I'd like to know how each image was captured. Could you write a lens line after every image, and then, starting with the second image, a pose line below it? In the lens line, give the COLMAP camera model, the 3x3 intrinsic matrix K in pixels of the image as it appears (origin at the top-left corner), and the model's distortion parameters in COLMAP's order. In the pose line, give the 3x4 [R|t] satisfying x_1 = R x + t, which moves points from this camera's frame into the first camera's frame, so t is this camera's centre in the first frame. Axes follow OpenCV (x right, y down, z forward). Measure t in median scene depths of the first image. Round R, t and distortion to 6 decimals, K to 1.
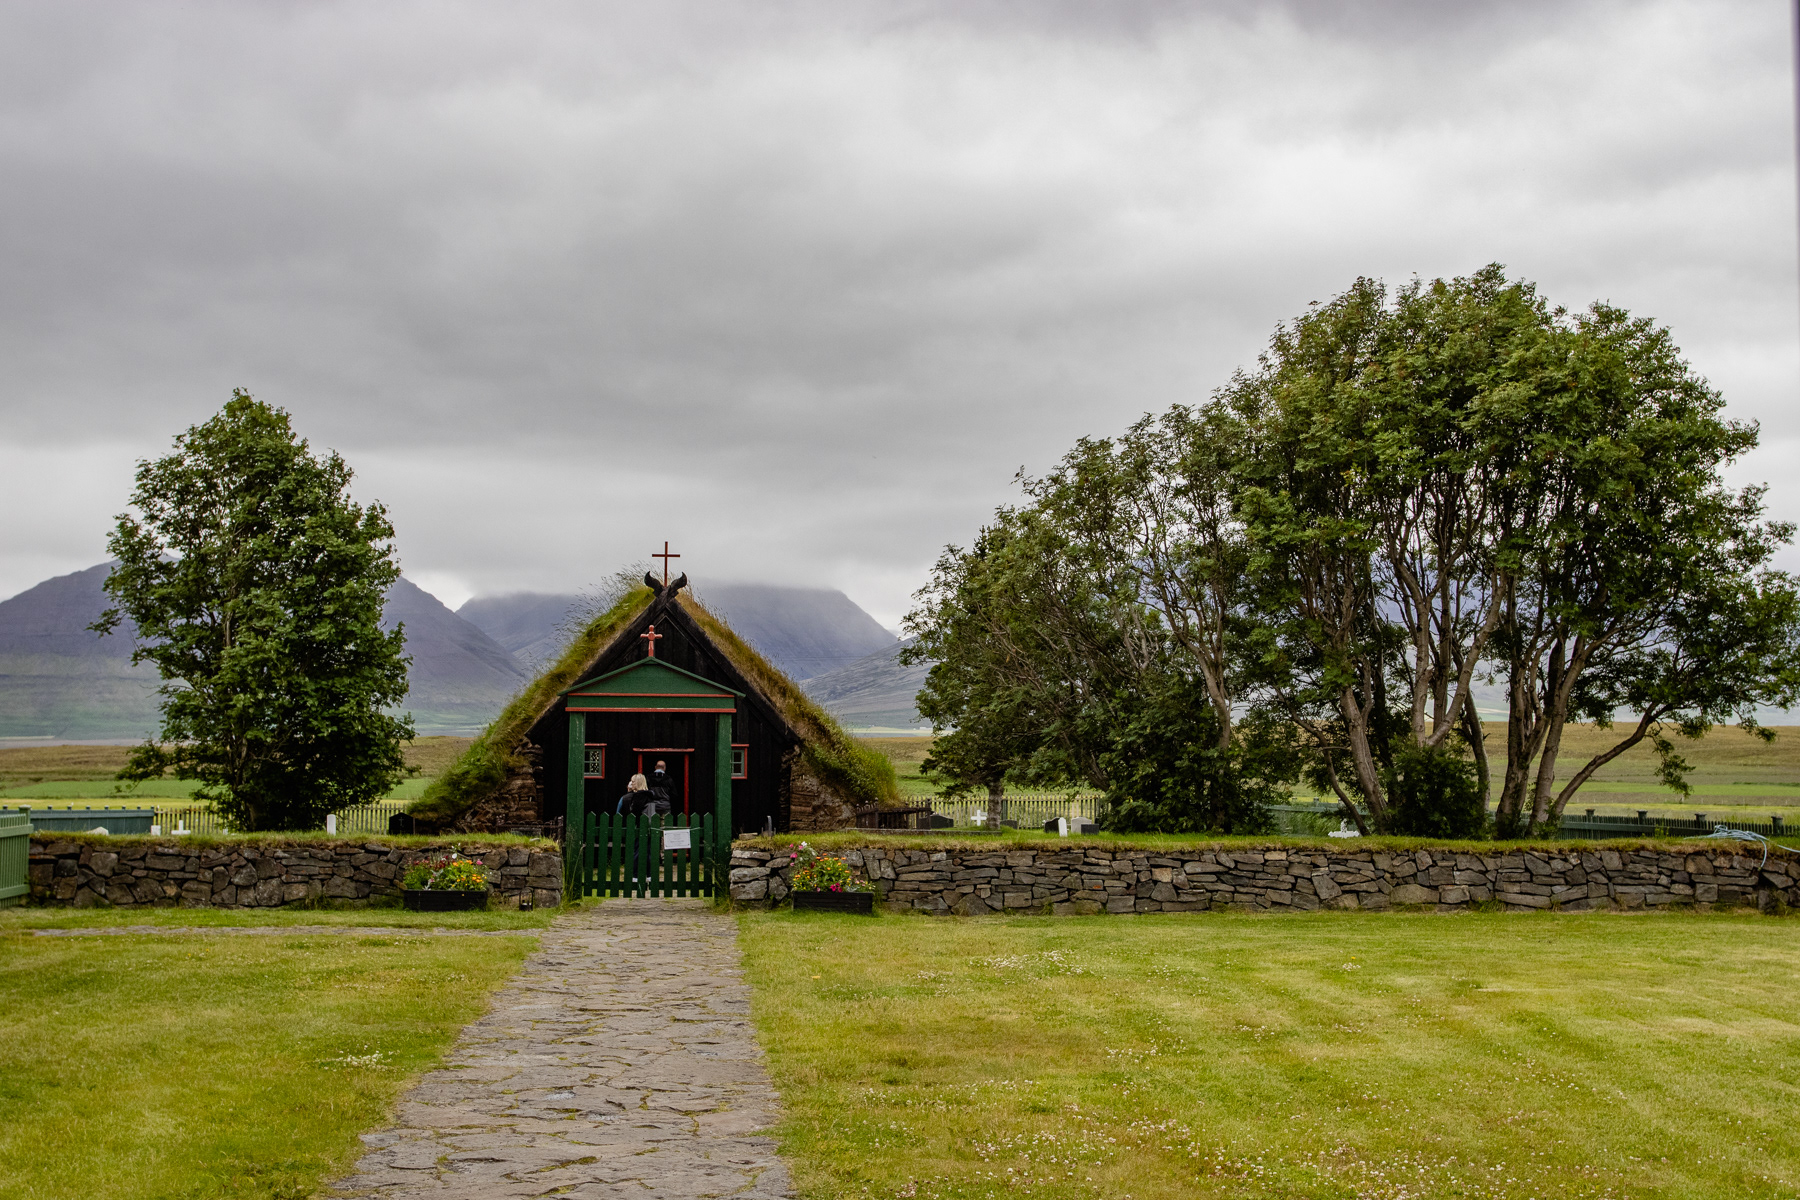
lens RADIAL K [[6650.9, 0, 902.1], [0, 6650.9, 599.9], [0, 0, 1]] dist [0.813898, 0.000000]
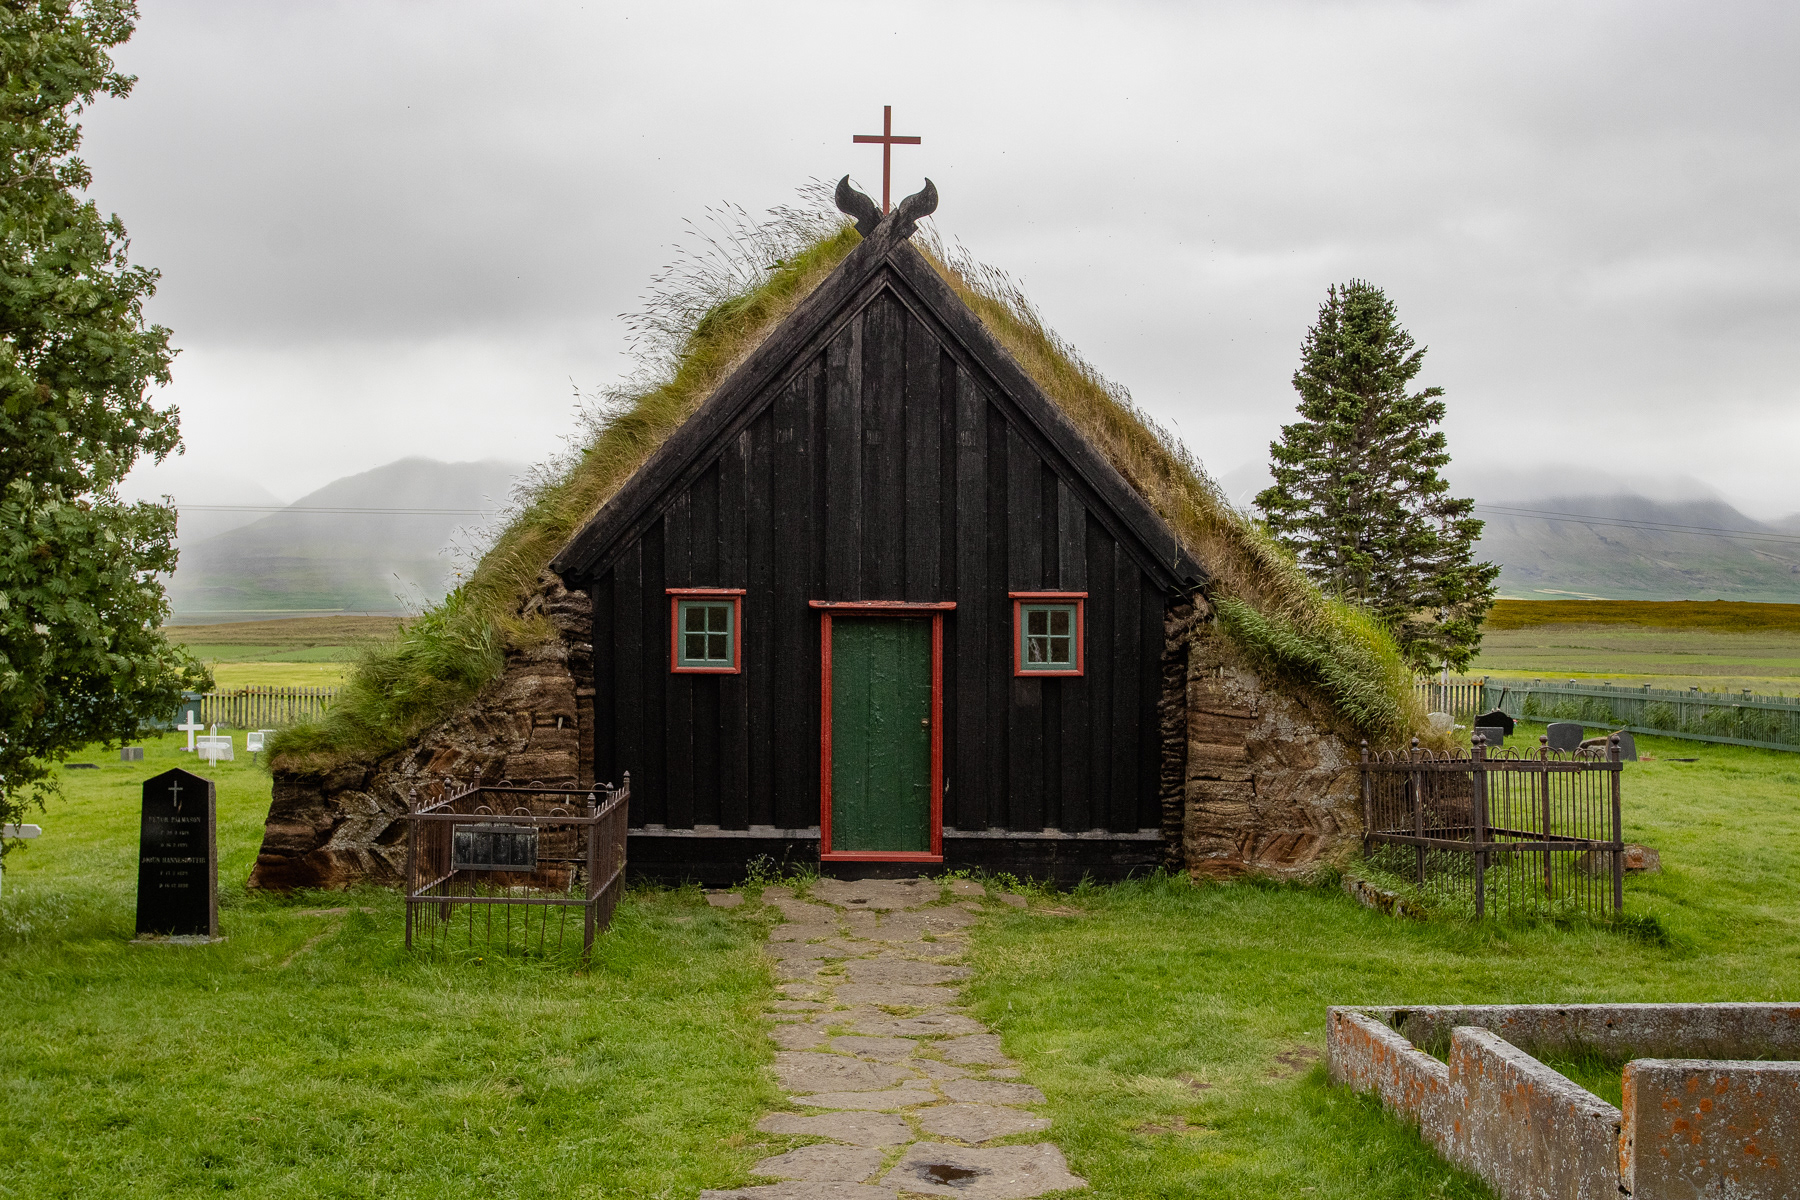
lens RADIAL K [[6650.9, 0, 899.6], [0, 6650.9, 599.5], [0, 0, 1]] dist [0.813898, 0.000000]
pose [[0.999651, 0.002405, -0.026318, -0.023735], [-0.001924, 0.999831, 0.018274, 0.014580], [0.026358, -0.018217, 0.999487, 0.584463]]
